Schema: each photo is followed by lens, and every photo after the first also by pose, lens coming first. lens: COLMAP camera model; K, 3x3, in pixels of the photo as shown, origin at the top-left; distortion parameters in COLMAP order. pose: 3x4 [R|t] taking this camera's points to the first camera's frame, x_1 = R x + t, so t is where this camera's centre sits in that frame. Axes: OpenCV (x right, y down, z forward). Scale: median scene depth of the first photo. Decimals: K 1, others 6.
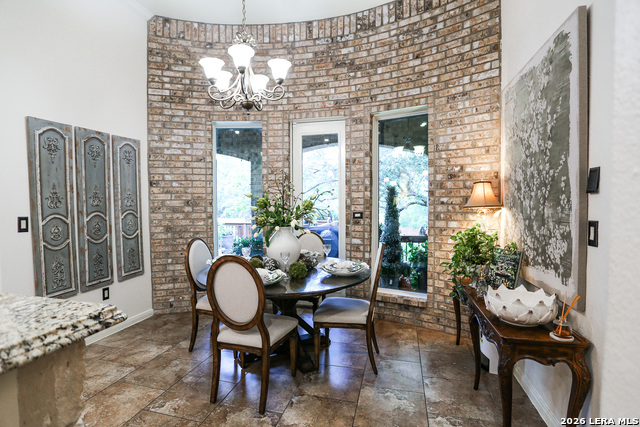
lens RADIAL K [[318.3, 0, 319.7], [0, 318.3, 216.0], [0, 0, 1]] dist [-0.077555, 0.035619]
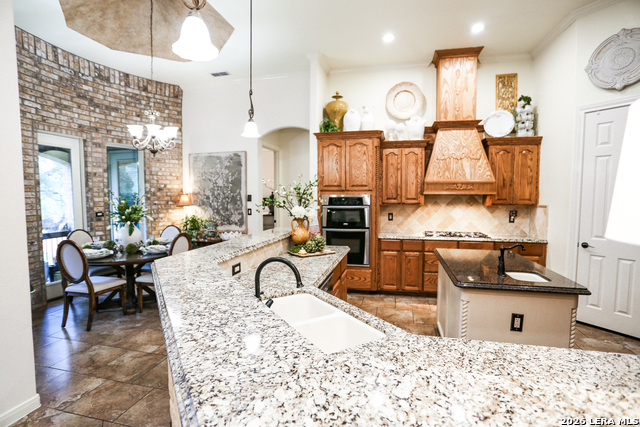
lens RADIAL K [[318.3, 0, 319.7], [0, 318.3, 216.0], [0, 0, 1]] dist [-0.077555, 0.035619]
pose [[-0.018632, -0.059968, 0.998026, -1.248488], [0.039276, 0.997385, 0.060663, -0.039143], [-0.999055, 0.040328, -0.016228, 0.078227]]
